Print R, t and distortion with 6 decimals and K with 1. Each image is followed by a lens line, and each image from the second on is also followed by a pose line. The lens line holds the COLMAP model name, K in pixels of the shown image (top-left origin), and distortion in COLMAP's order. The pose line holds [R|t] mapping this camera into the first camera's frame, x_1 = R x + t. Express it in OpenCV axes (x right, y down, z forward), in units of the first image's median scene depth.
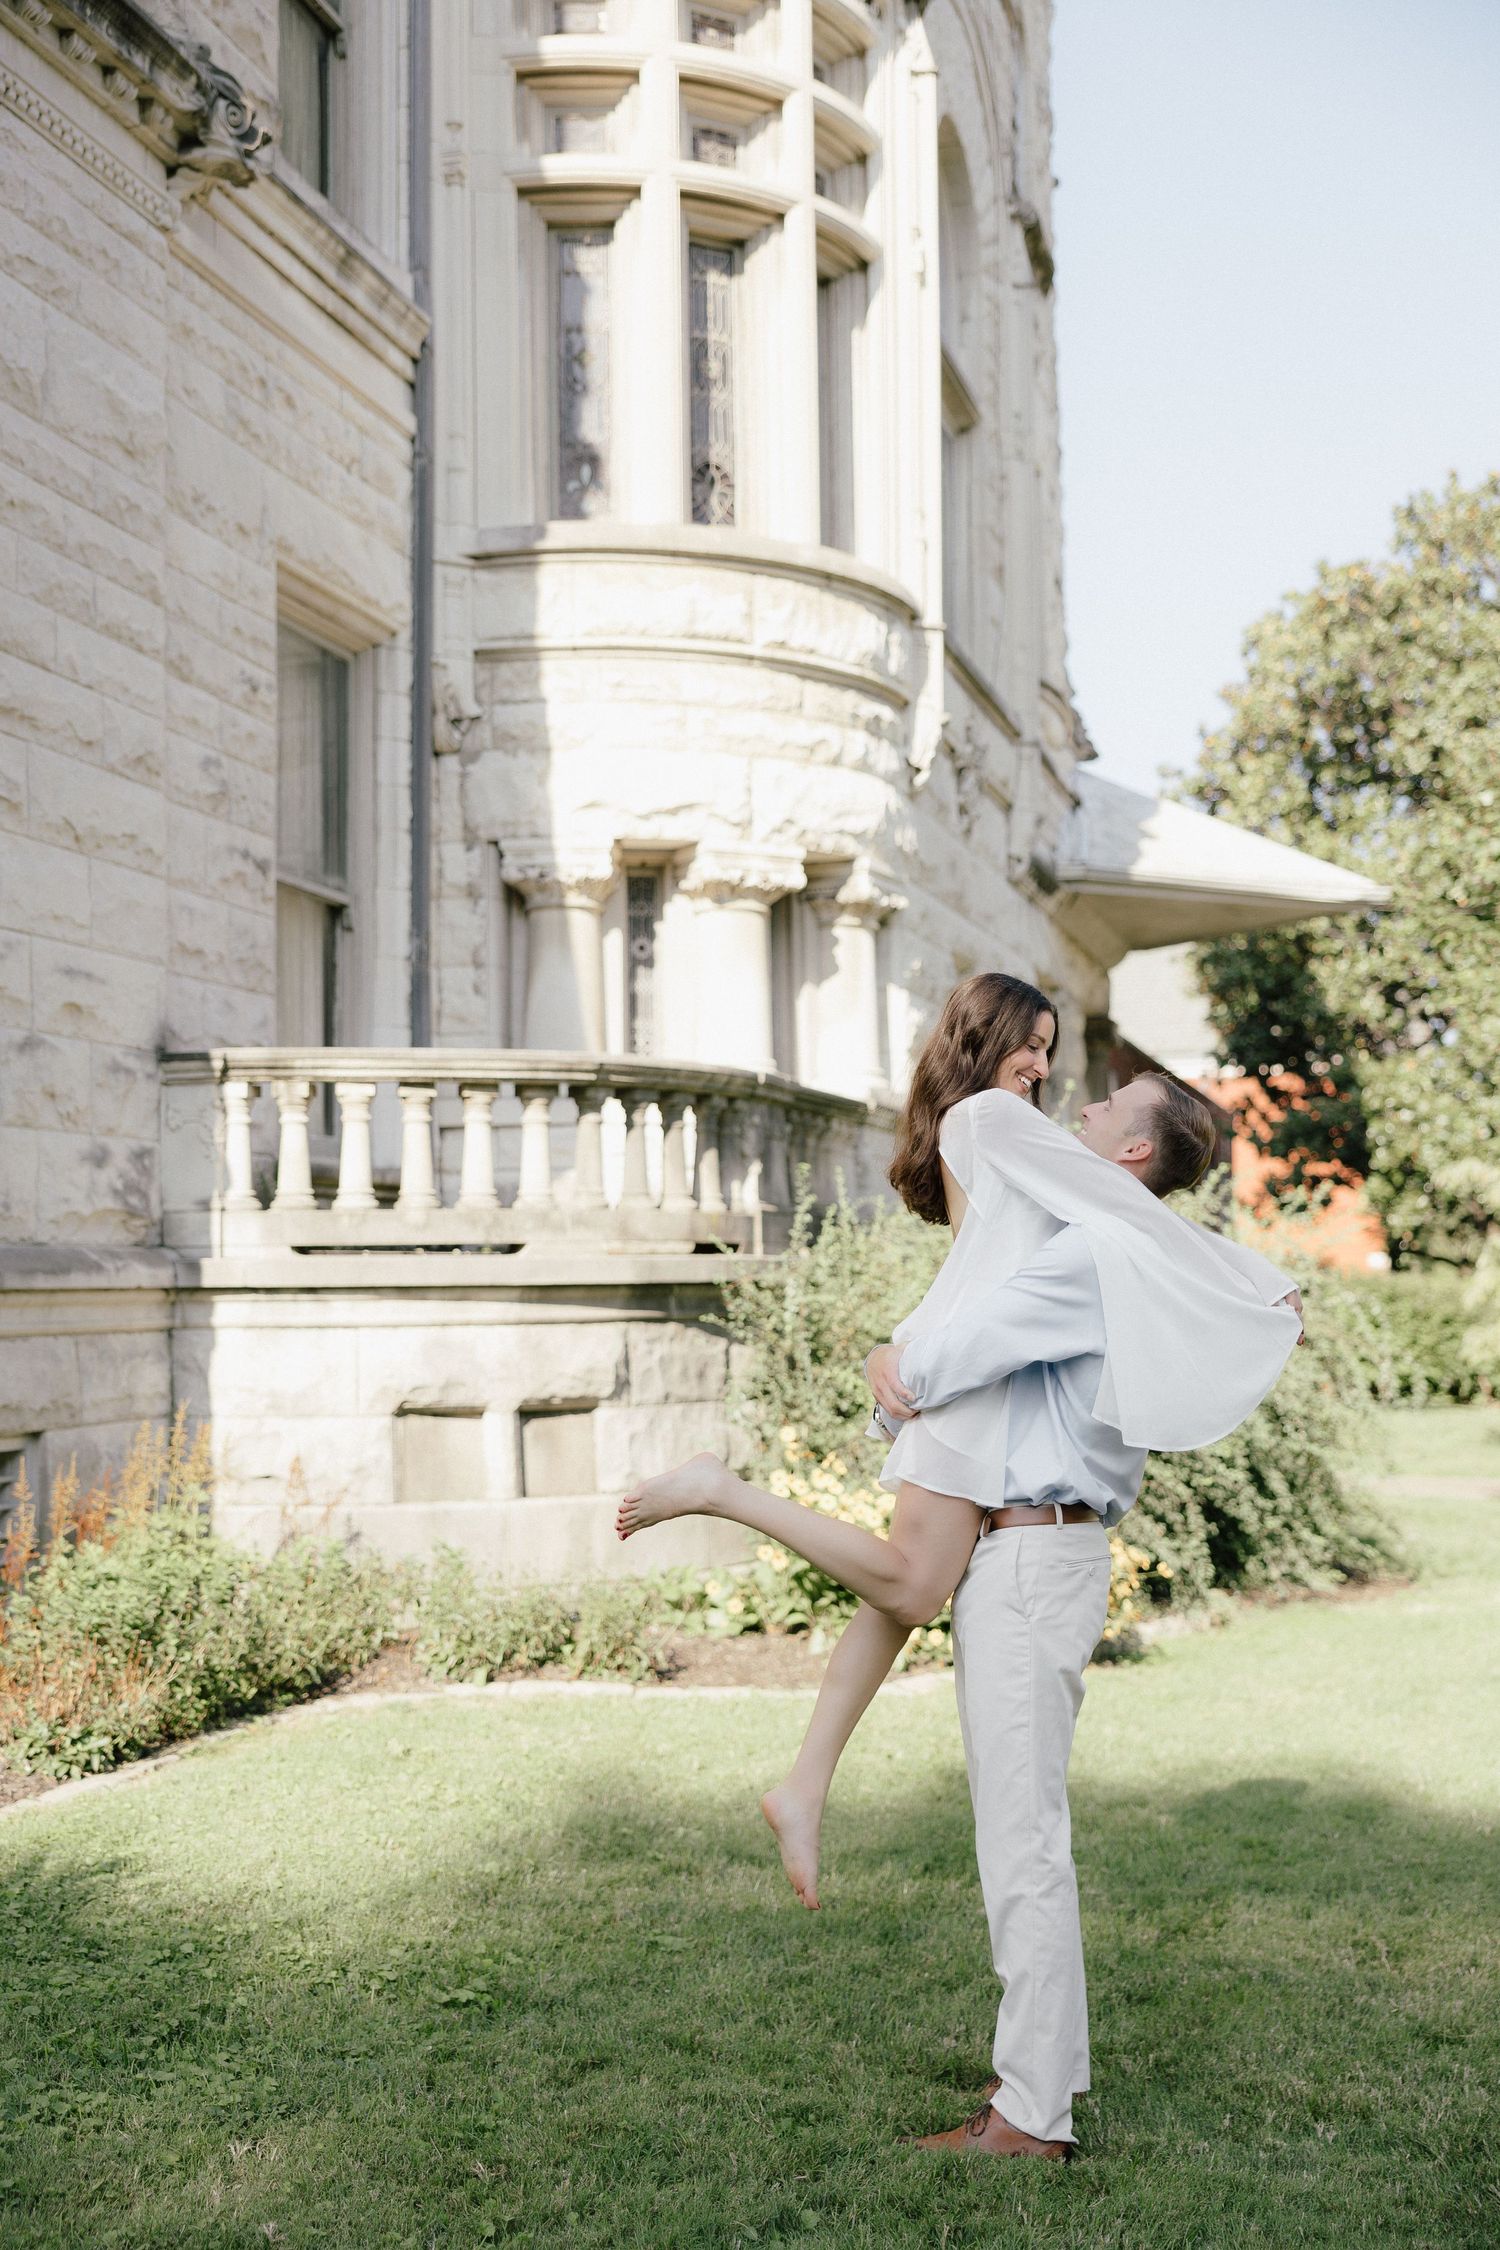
lens RADIAL K [[2597.1, 0, 763.6], [0, 2597.1, 1125.6], [0, 0, 1]] dist [0.005093, 0.000000]
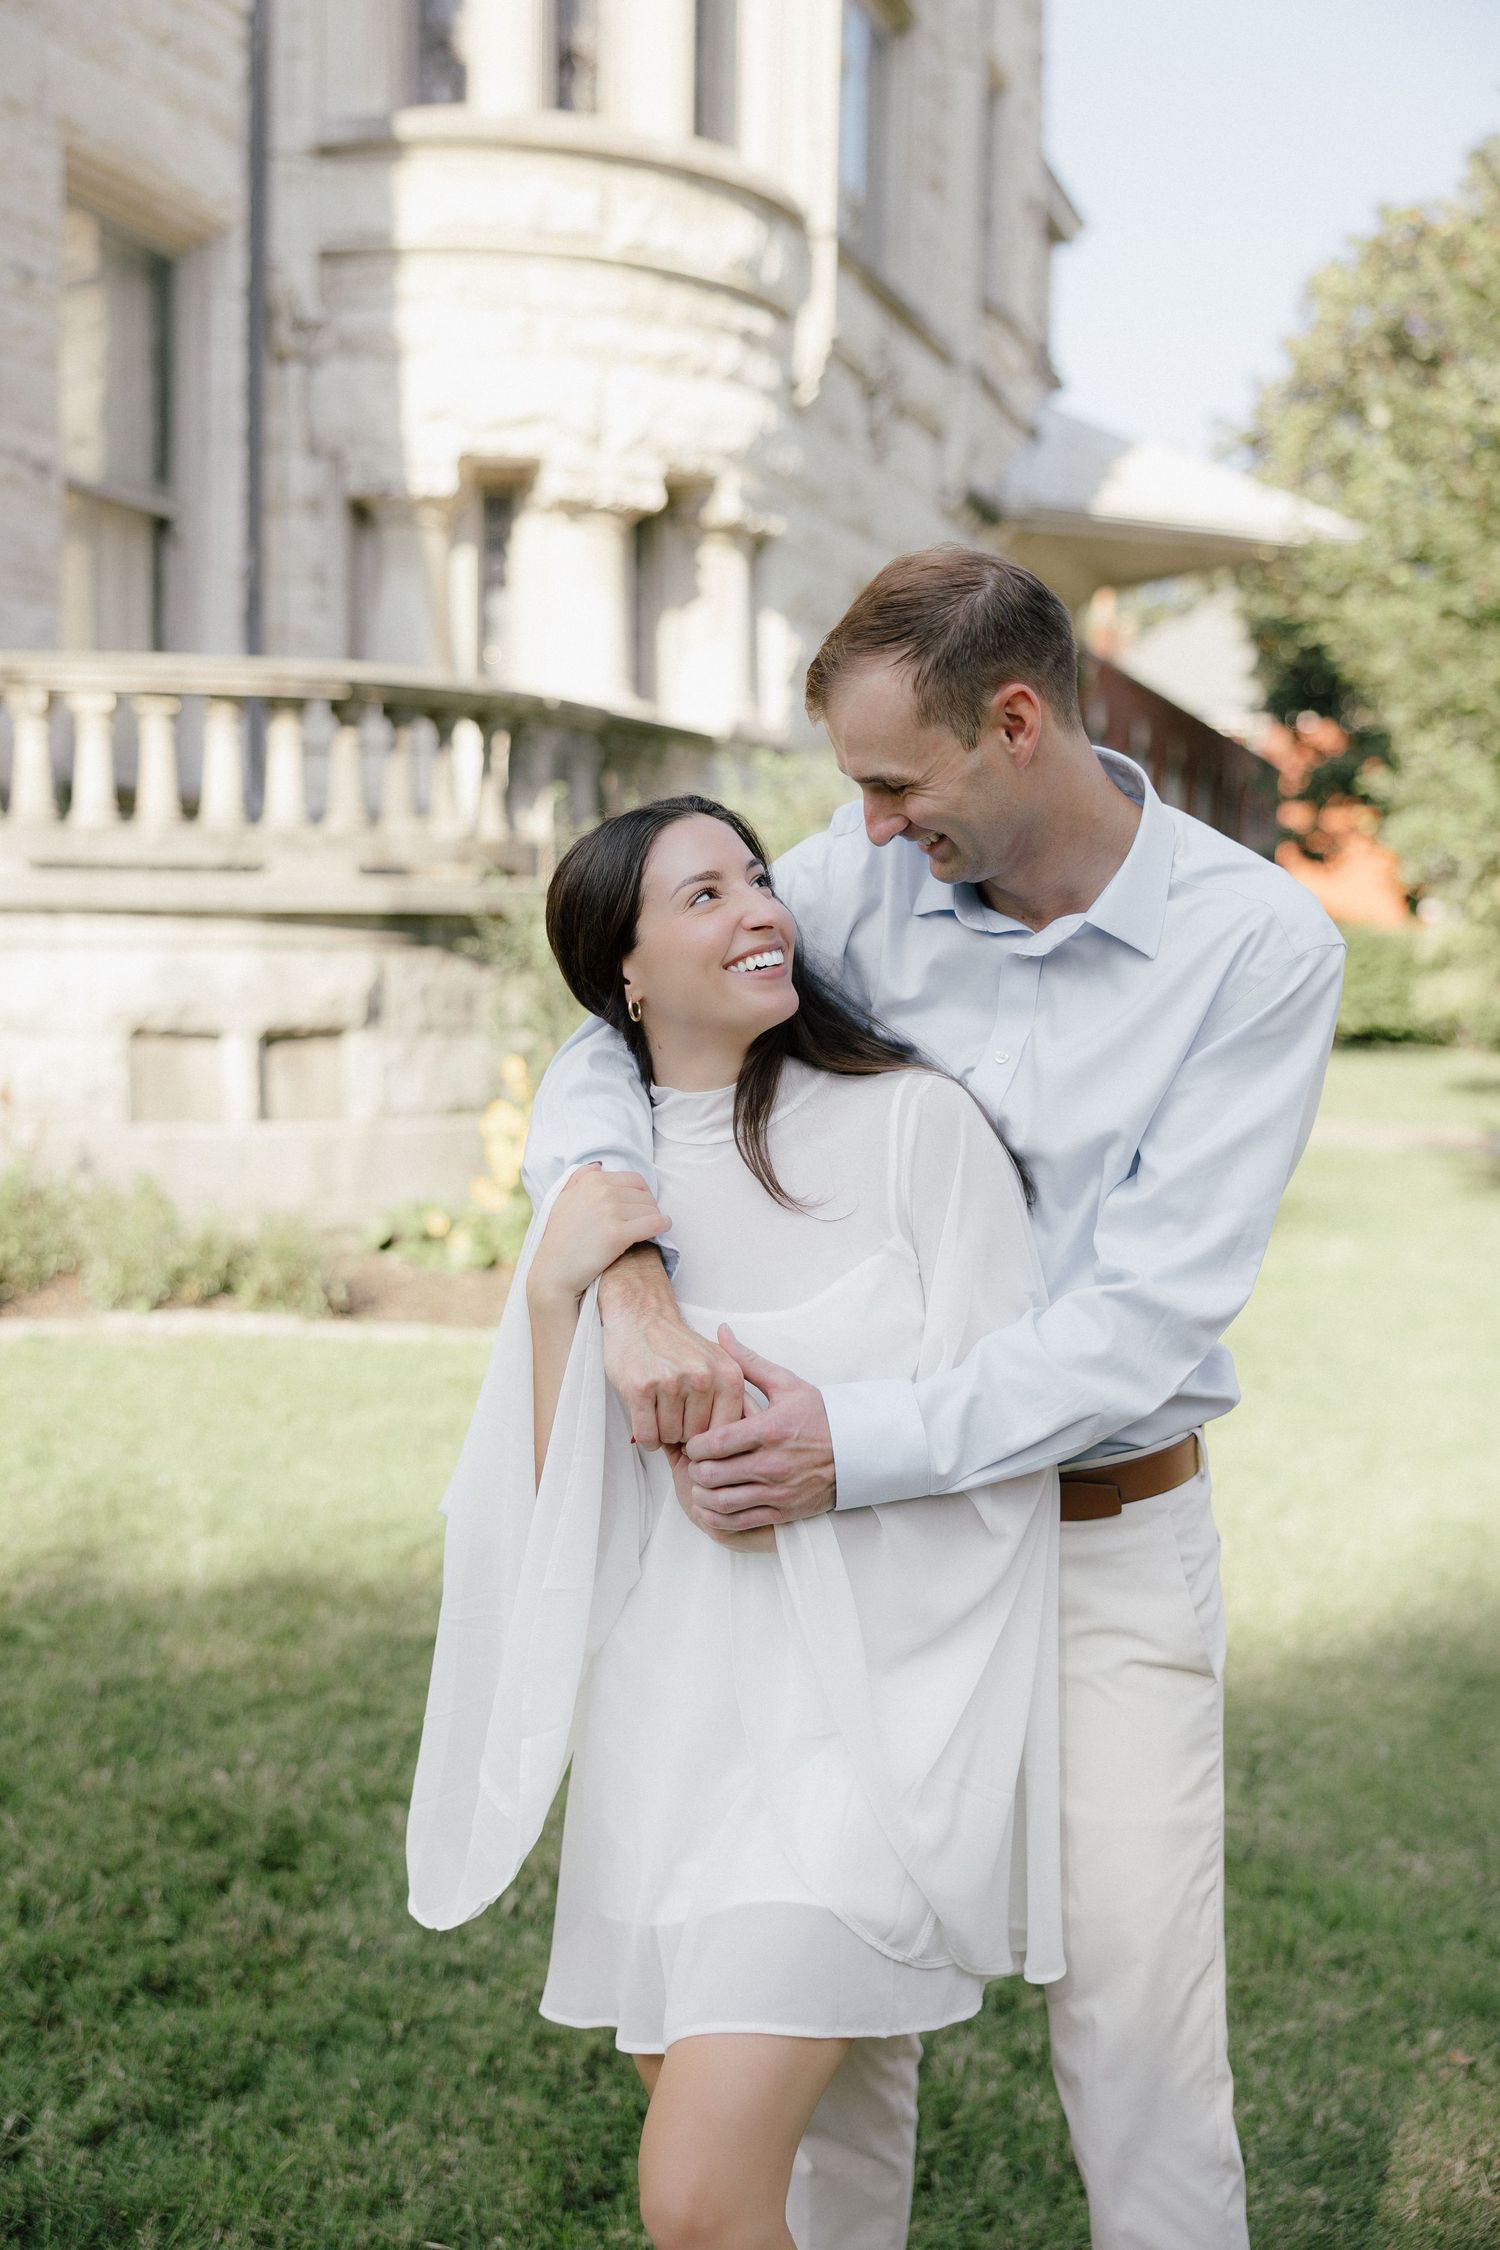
lens RADIAL K [[2403.5, 0, 688.7], [0, 2403.5, 1092.5], [0, 0, 1]] dist [-0.000197, 0.000000]
pose [[0.996734, 0.029665, -0.075103, 0.103455], [-0.019391, 0.990790, 0.134013, 0.004901], [0.078387, -0.132119, 0.988130, 0.088530]]
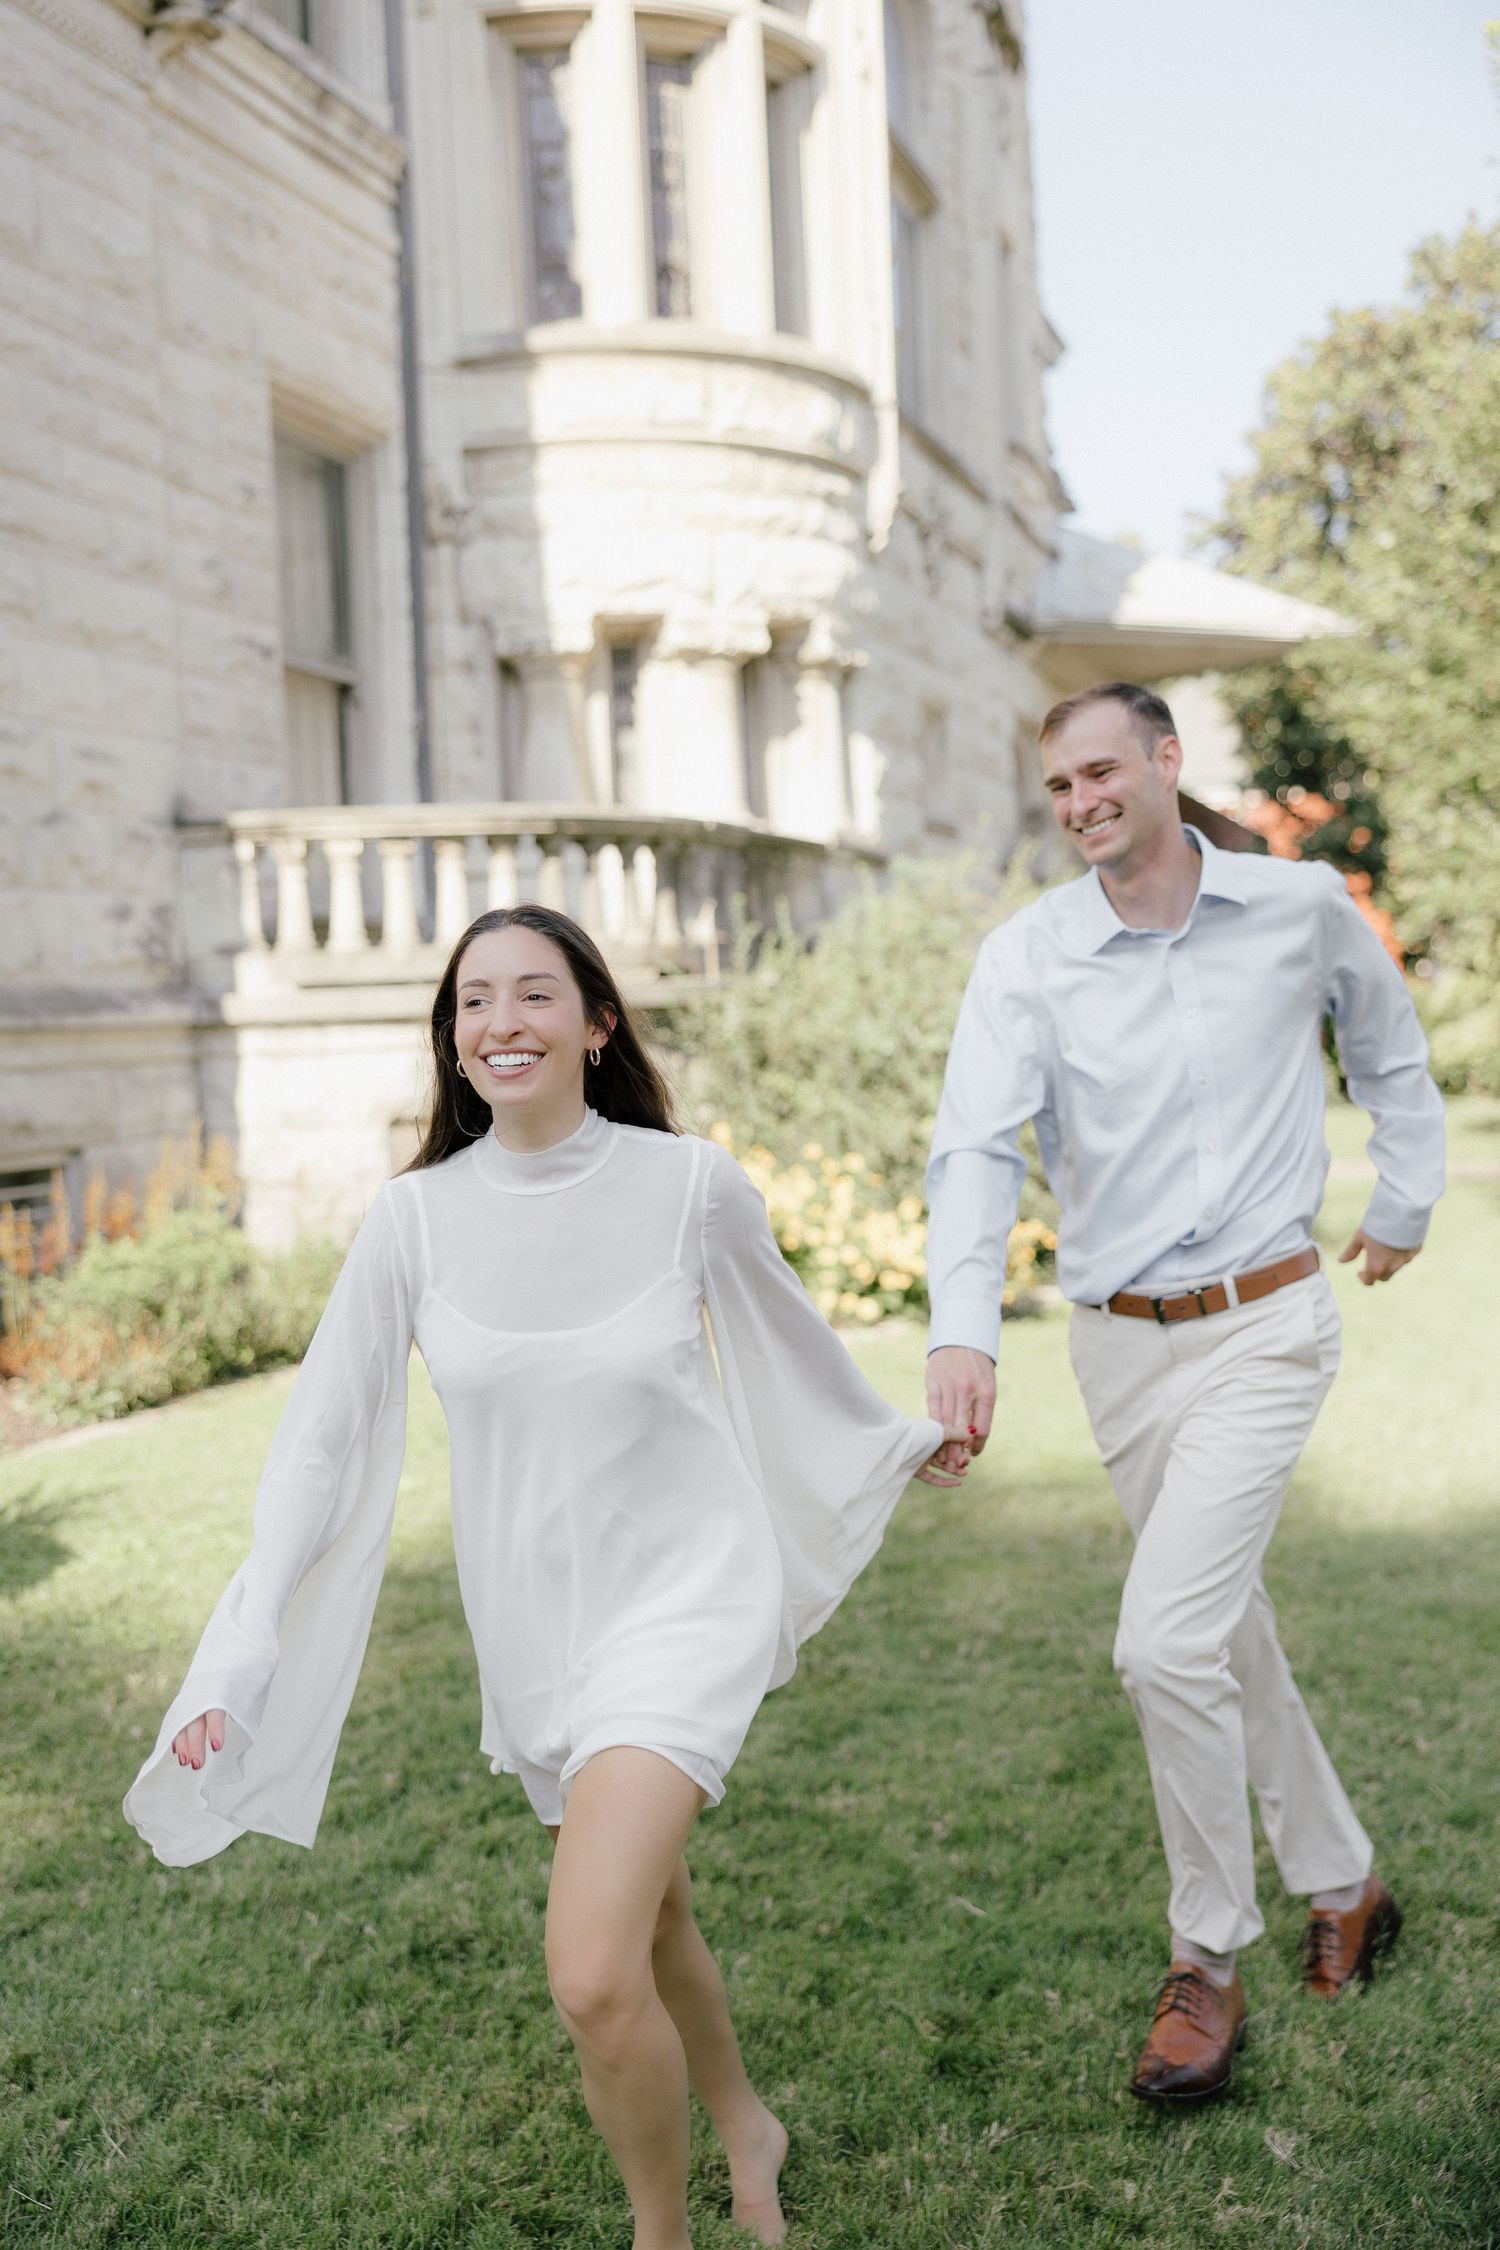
lens RADIAL K [[2408.7, 0, 703.3], [0, 2408.7, 1077.4], [0, 0, 1]] dist [-0.003245, 0.000000]
pose [[0.997371, -0.029832, -0.066044, 0.053187], [0.035500, 0.995631, 0.086369, 0.001087], [0.063179, -0.088486, 0.994072, -0.046730]]
